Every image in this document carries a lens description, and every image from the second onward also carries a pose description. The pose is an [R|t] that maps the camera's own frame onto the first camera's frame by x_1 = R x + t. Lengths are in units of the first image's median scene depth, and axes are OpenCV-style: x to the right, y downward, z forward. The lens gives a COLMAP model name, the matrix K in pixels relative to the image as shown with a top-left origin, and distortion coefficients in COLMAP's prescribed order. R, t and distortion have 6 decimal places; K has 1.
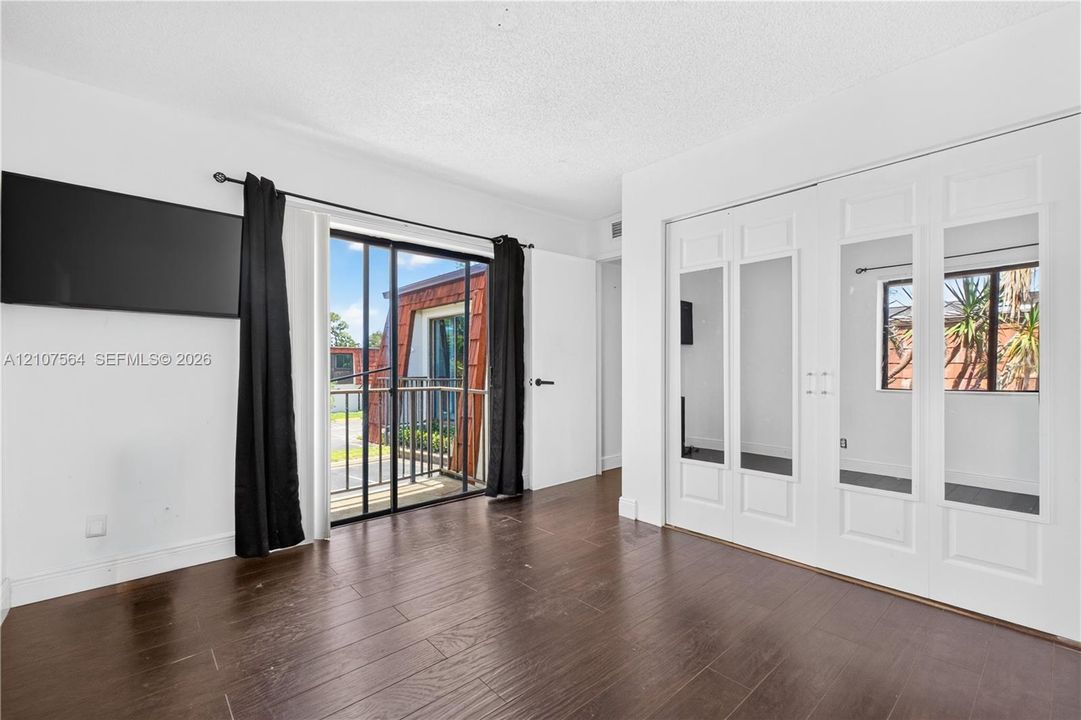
lens RADIAL K [[461.0, 0, 541.6], [0, 461.0, 361.8], [0, 0, 1]] dist [-0.002681, -0.000267]
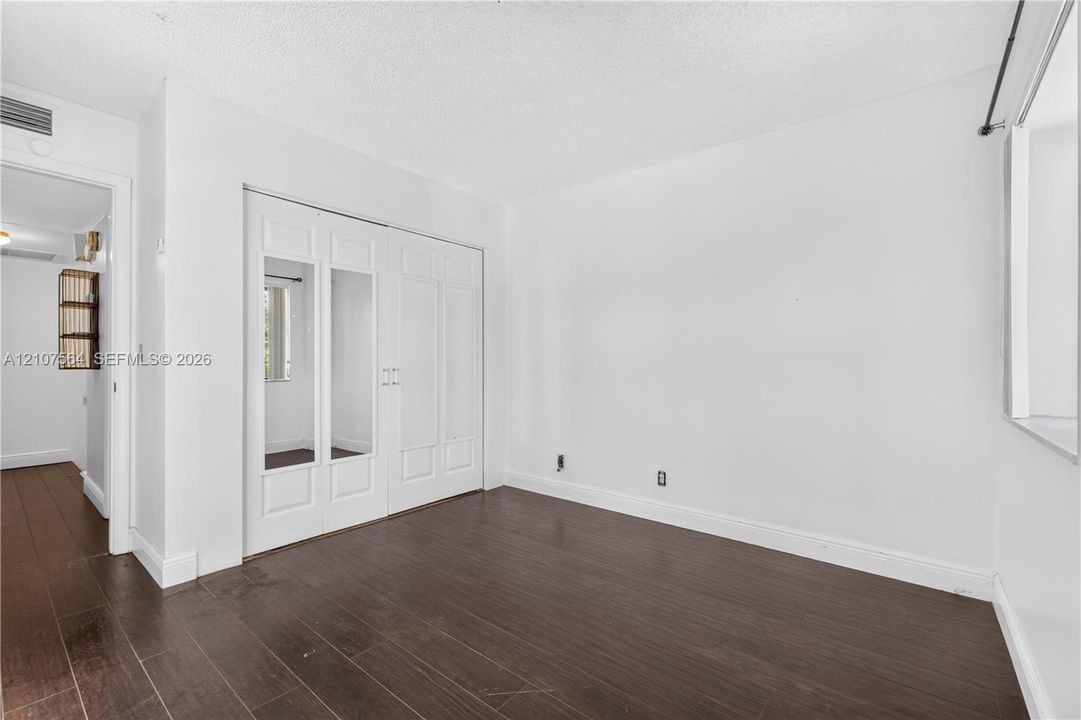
lens RADIAL K [[461.0, 0, 541.6], [0, 461.0, 361.8], [0, 0, 1]] dist [-0.002681, -0.000267]
pose [[-0.151907, -0.003035, 0.988390, -0.663912], [-0.015087, 0.999886, 0.000751, -0.003847], [-0.988280, -0.014798, -0.151935, 0.656825]]
